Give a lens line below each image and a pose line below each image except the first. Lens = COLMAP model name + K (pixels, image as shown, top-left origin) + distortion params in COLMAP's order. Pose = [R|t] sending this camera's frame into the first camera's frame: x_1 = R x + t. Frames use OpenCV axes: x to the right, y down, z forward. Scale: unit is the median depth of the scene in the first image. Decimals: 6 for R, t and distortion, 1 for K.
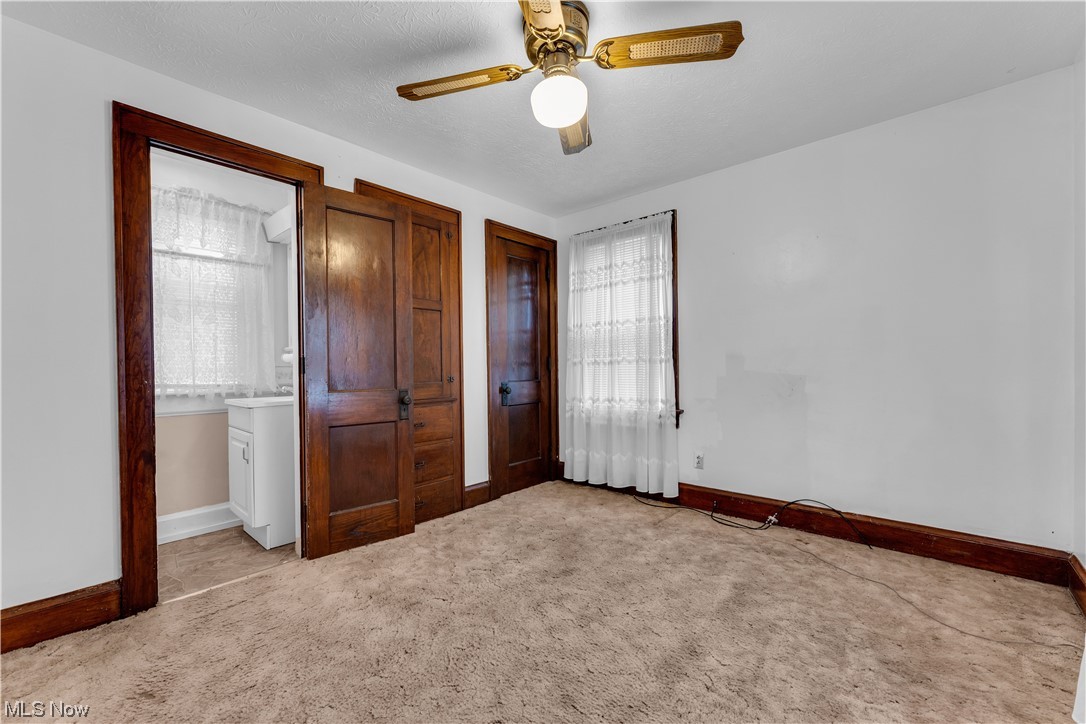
lens RADIAL K [[443.6, 0, 540.4], [0, 443.6, 370.6], [0, 0, 1]] dist [0.000061, 0.000264]
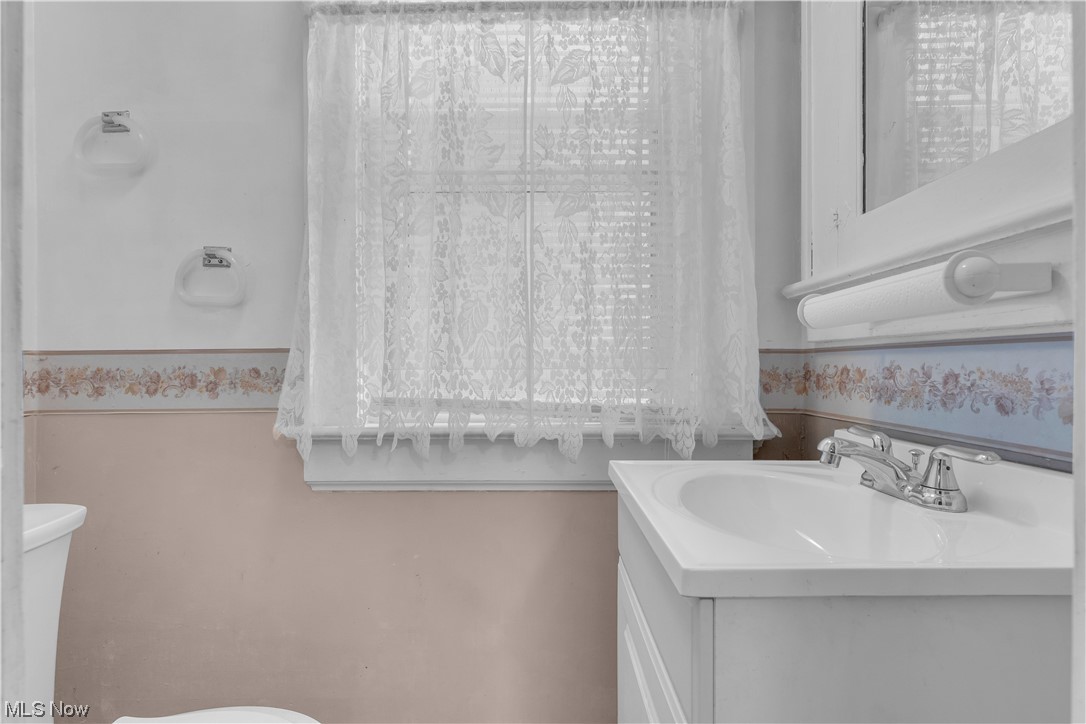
lens RADIAL K [[443.6, 0, 528.6], [0, 443.6, 359.5], [0, 0, 1]] dist [0.000061, 0.000264]
pose [[0.657983, 0.008976, -0.752979, -0.535355], [-0.010716, 0.999939, 0.002556, -0.002158], [0.752957, 0.006387, 0.658039, 0.779352]]
